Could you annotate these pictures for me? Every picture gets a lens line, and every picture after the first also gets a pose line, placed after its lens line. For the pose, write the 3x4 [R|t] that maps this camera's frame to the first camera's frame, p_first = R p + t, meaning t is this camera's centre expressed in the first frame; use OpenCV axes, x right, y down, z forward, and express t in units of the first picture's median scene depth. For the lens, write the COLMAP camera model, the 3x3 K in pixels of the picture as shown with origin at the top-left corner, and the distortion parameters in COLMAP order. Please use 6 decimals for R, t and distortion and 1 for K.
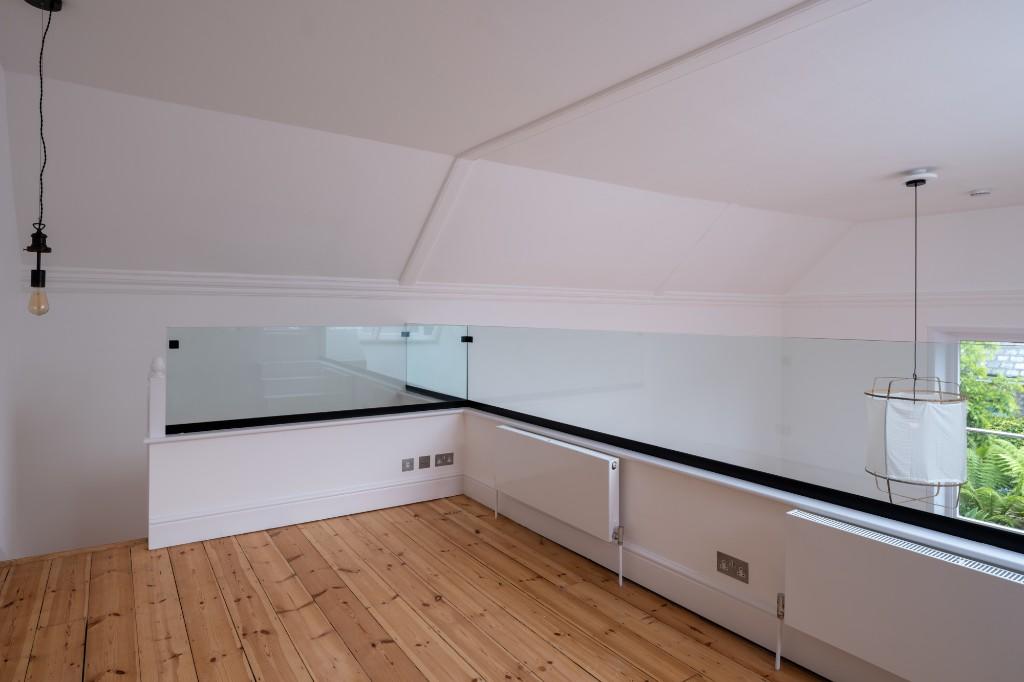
lens RADIAL K [[597.0, 0, 511.2], [0, 597.0, 314.4], [0, 0, 1]] dist [-0.055355, 0.000091]
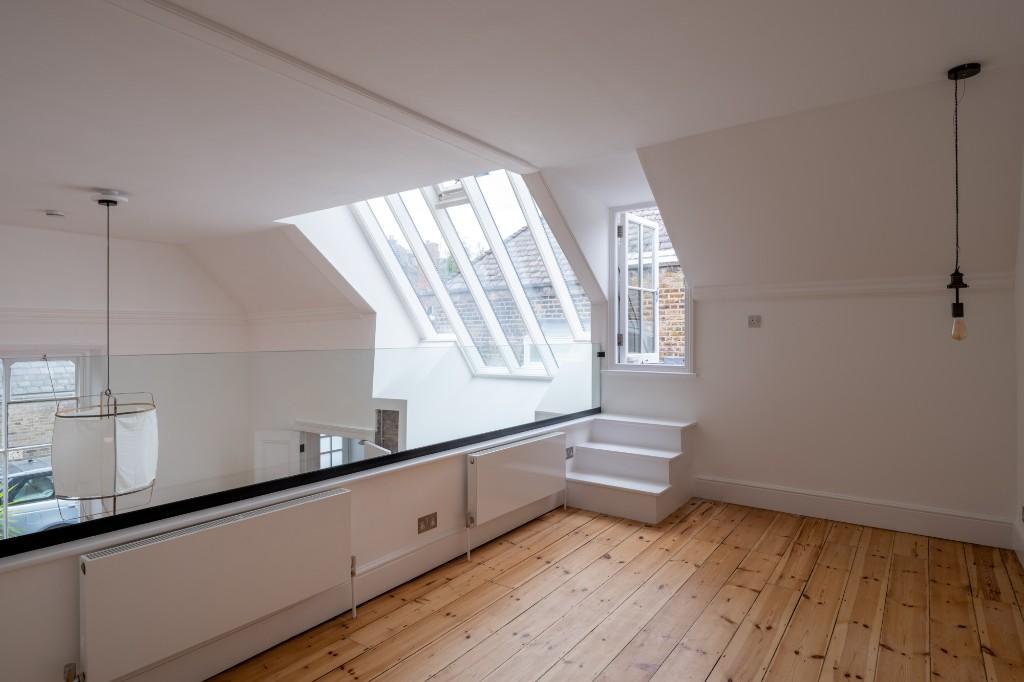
lens RADIAL K [[555.0, 0, 511.1], [0, 555.0, 334.2], [0, 0, 1]] dist [0.000758, 0.000097]
pose [[-0.335774, -0.009470, 0.941895, -0.737294], [-0.000004, 0.999949, 0.010052, -0.007817], [-0.941943, 0.003371, -0.335757, 1.055642]]
